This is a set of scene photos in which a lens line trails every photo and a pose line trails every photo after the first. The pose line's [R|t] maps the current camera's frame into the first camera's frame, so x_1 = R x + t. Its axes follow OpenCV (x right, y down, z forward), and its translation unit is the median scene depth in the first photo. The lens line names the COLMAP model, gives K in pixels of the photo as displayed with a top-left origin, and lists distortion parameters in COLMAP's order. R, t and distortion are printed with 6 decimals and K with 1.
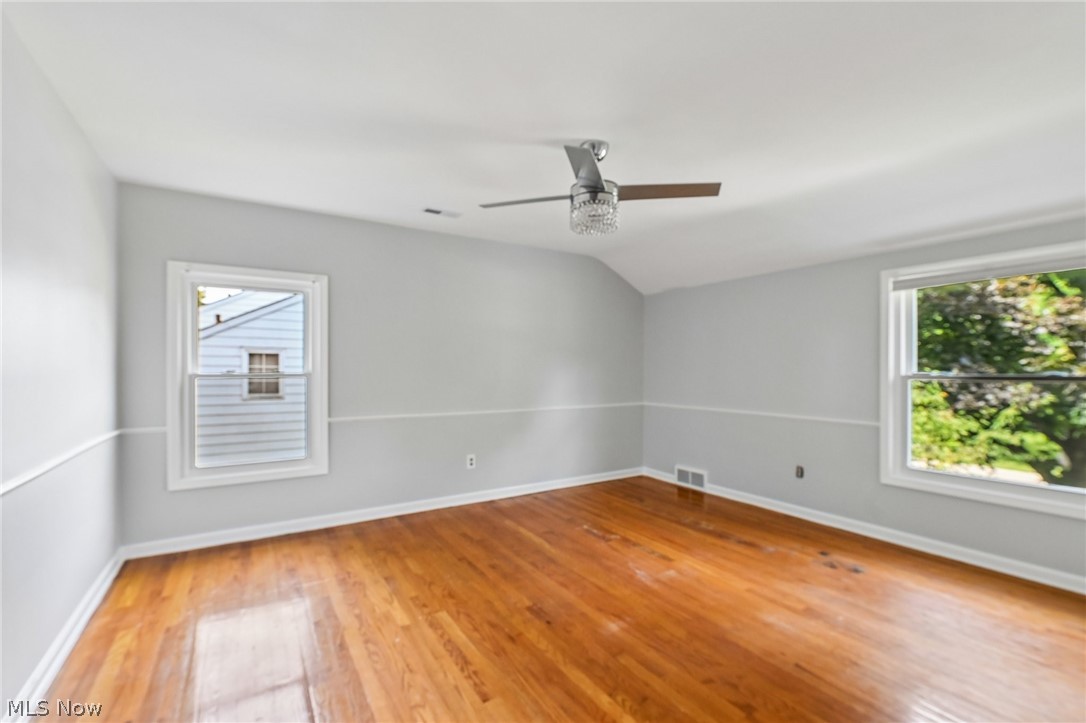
lens RADIAL K [[484.8, 0, 549.9], [0, 484.8, 365.0], [0, 0, 1]] dist [0.000212, -0.001813]
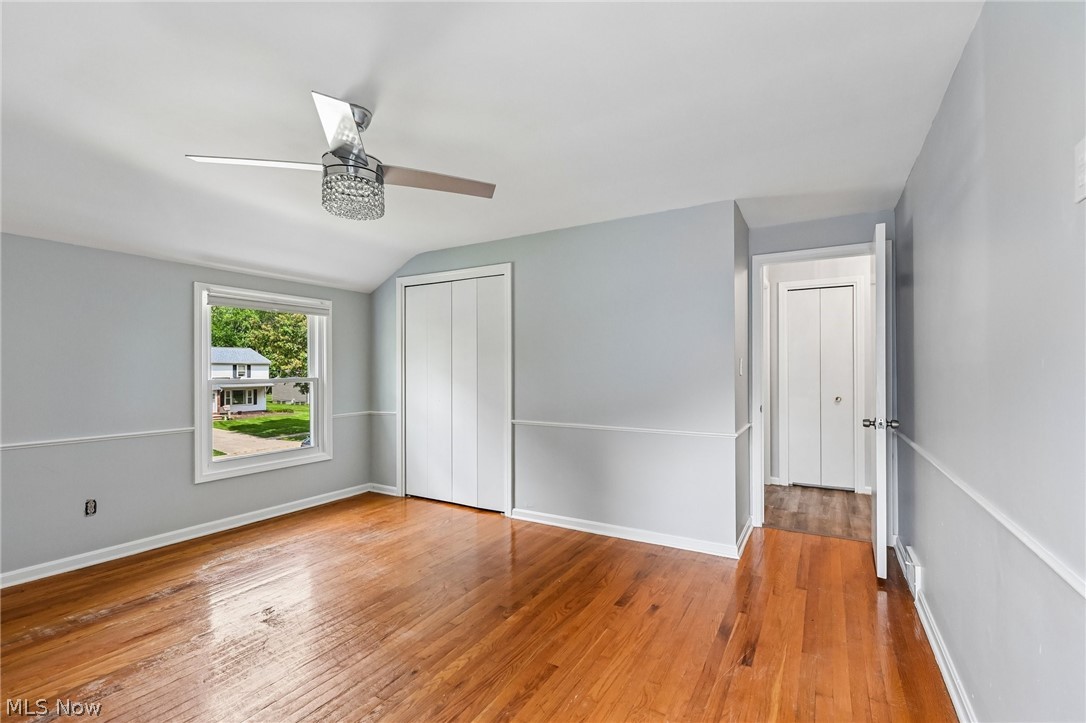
lens RADIAL K [[484.8, 0, 546.4], [0, 484.8, 367.6], [0, 0, 1]] dist [0.000212, -0.001813]
pose [[-0.467644, 0.005478, 0.883900, -0.607410], [-0.000377, 0.999979, -0.006397, -0.001413], [-0.883917, -0.003324, -0.467632, 0.832093]]
